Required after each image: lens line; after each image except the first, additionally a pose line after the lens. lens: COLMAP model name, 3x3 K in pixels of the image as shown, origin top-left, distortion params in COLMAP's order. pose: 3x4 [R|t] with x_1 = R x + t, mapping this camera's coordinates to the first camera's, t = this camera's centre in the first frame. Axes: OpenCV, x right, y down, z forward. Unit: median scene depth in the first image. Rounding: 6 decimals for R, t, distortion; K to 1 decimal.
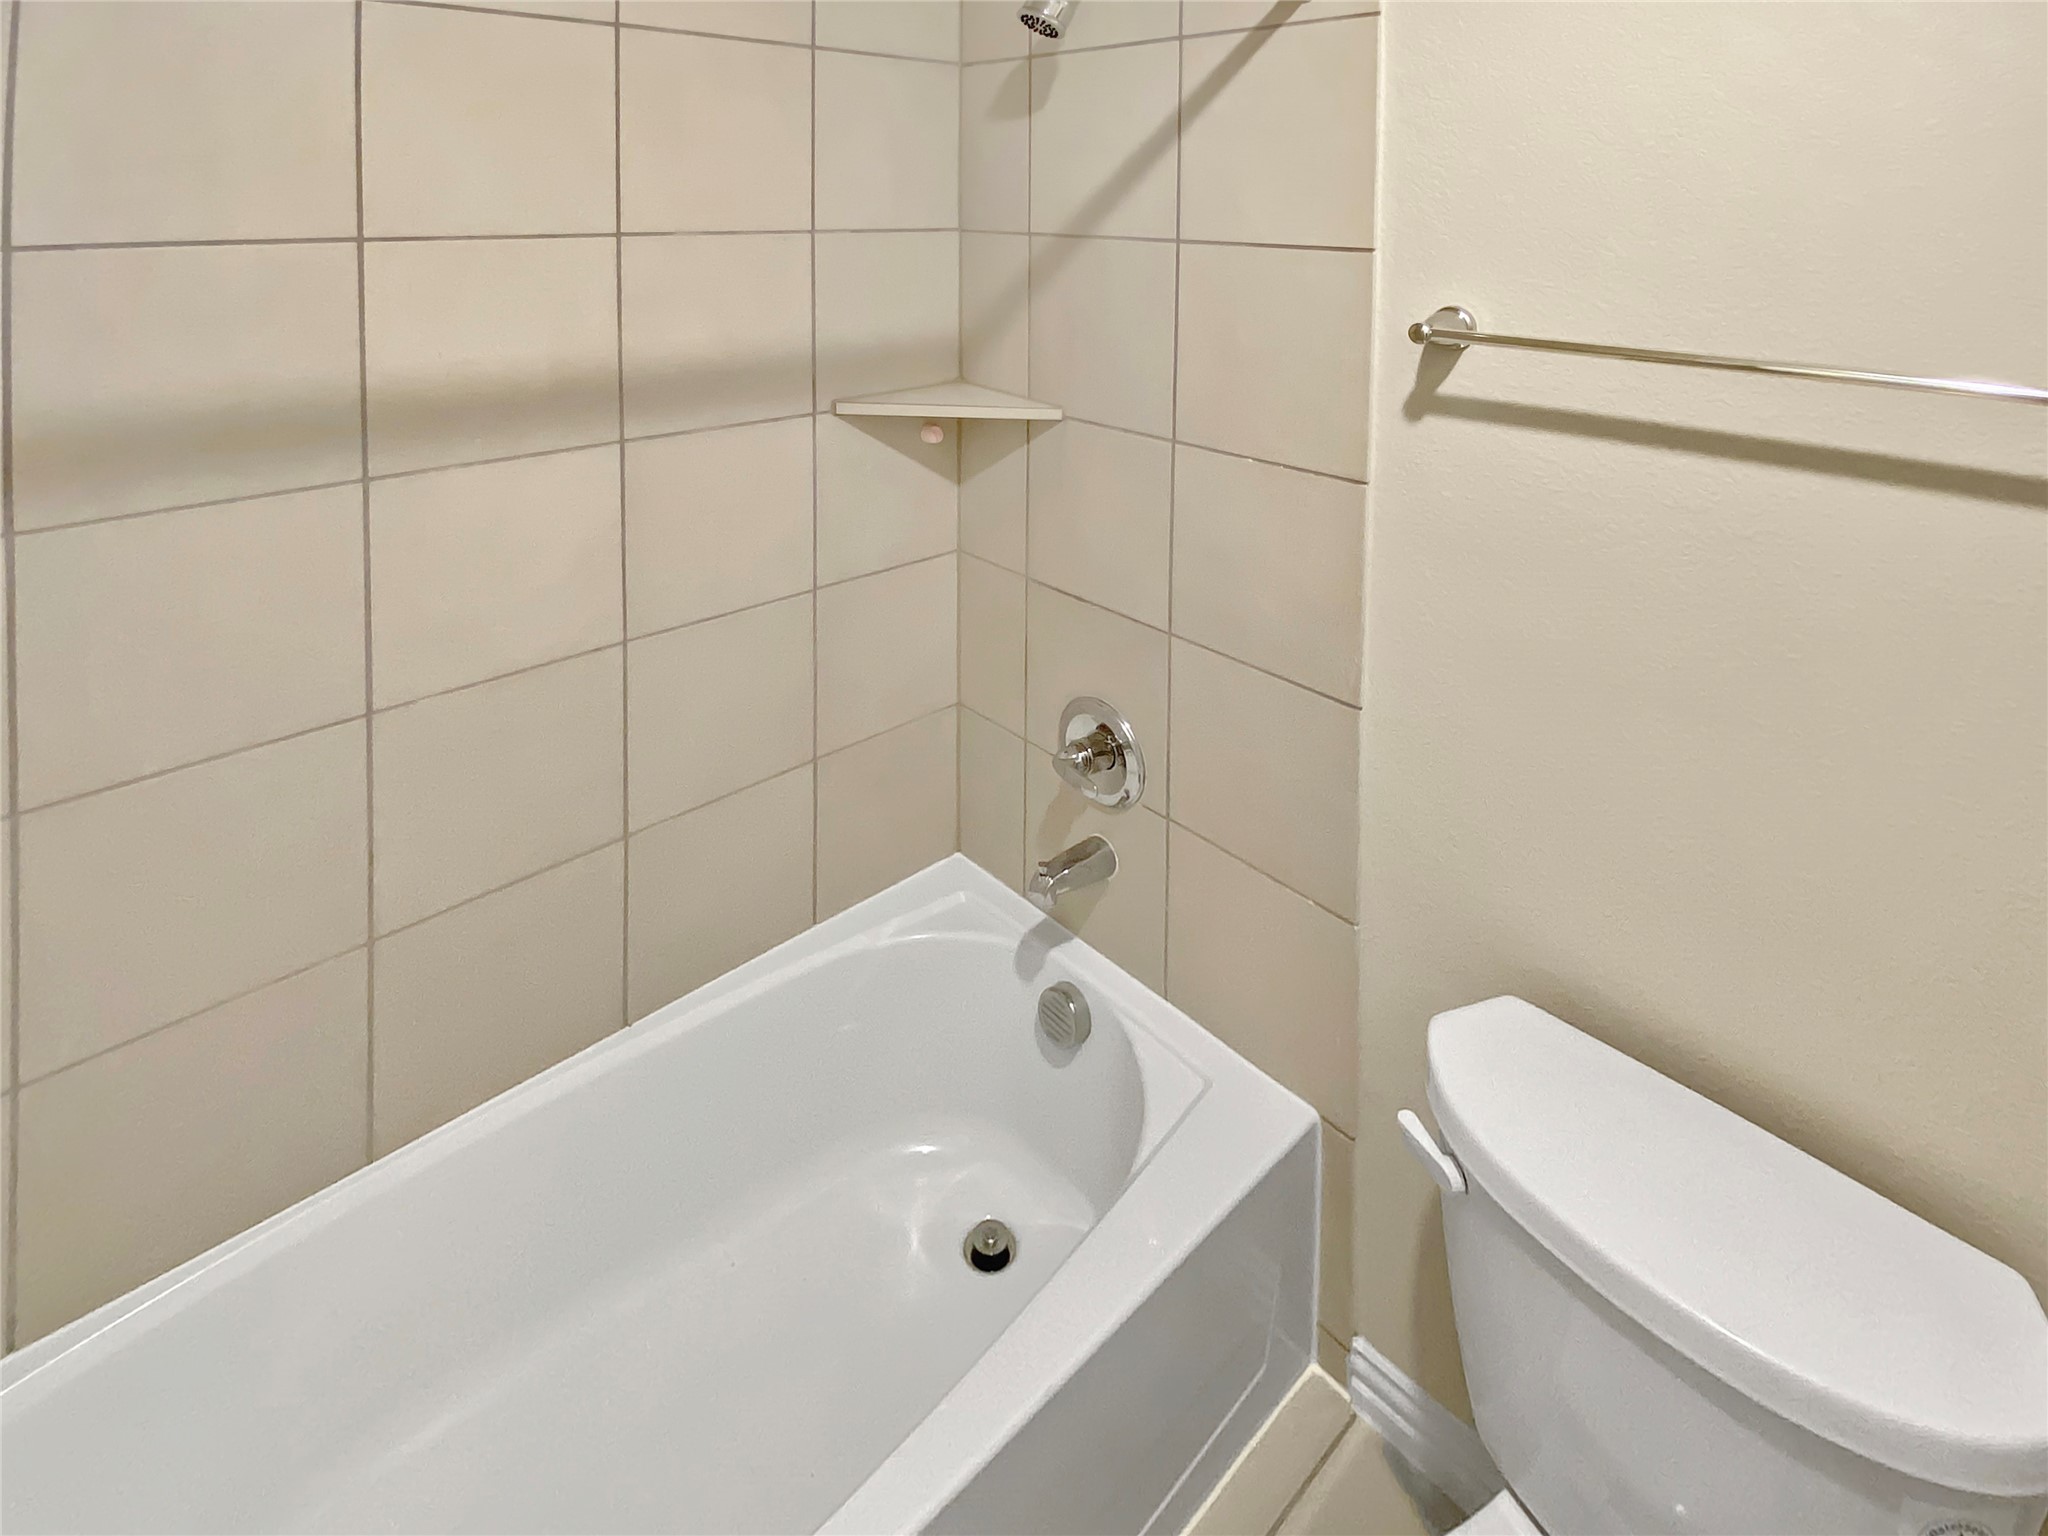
lens RADIAL K [[1125.0, 0, 1100.0], [0, 1125.0, 773.0], [0, 0, 1]] dist [0.045622, -0.056224]
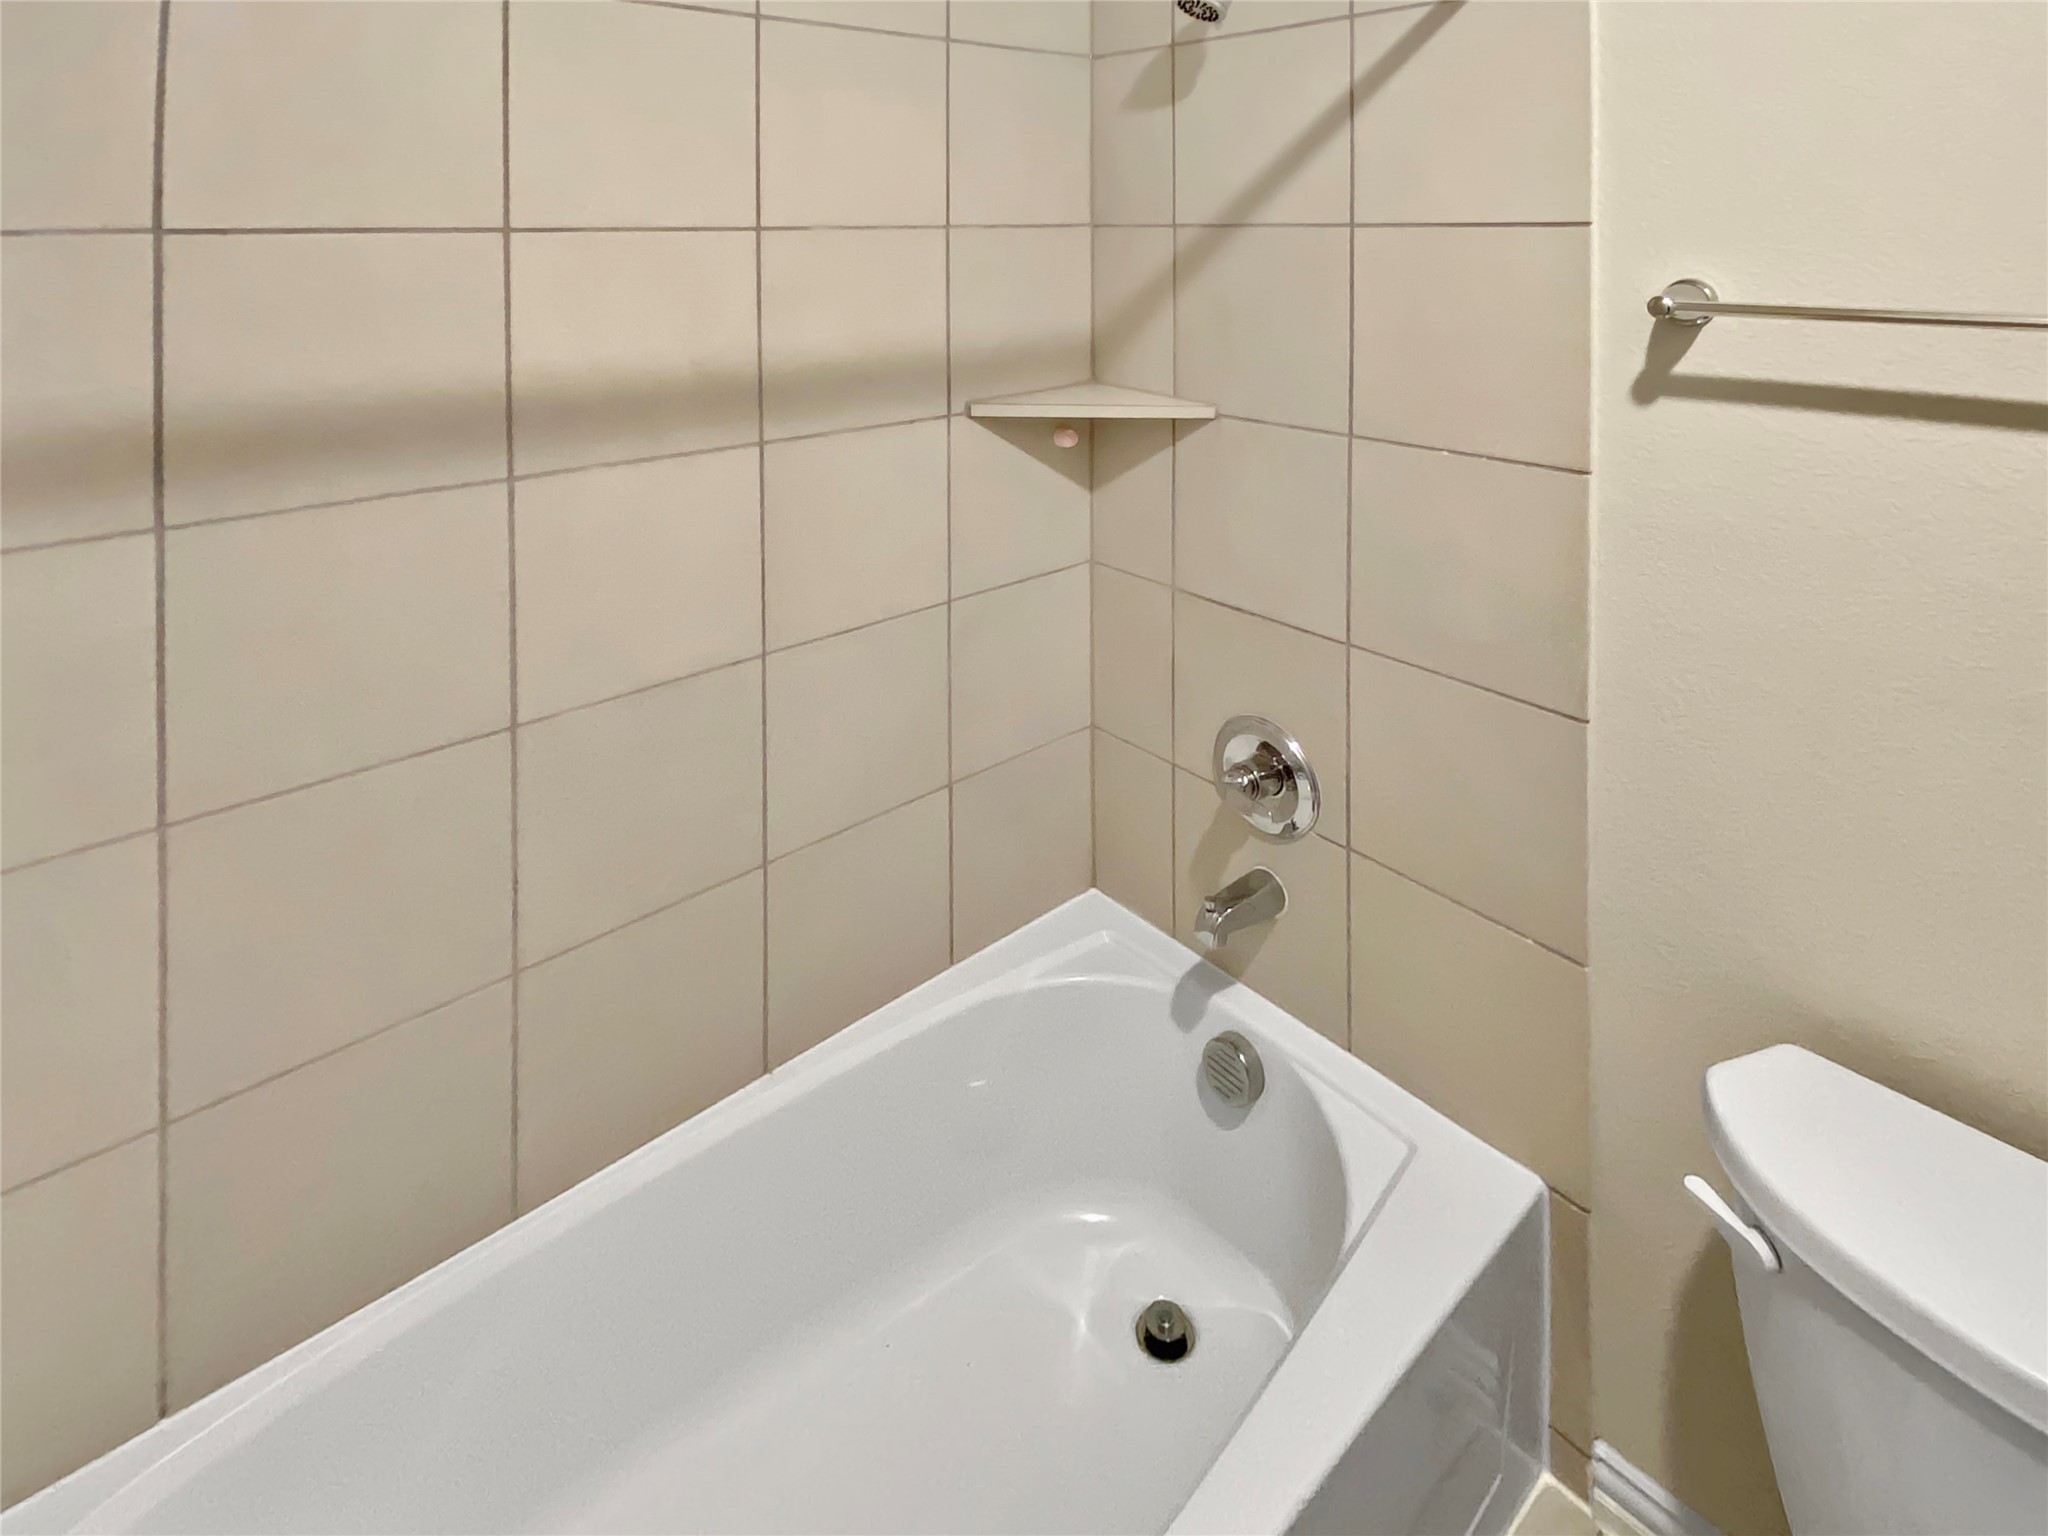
lens RADIAL K [[1192.4, 0, 1051.0], [0, 1192.4, 759.7], [0, 0, 1]] dist [0.049106, -0.083229]
pose [[0.999179, -0.000934, -0.040496, -0.136751], [-0.001397, 0.998346, -0.057482, 0.024995], [0.040483, 0.057491, 0.997525, 0.034106]]
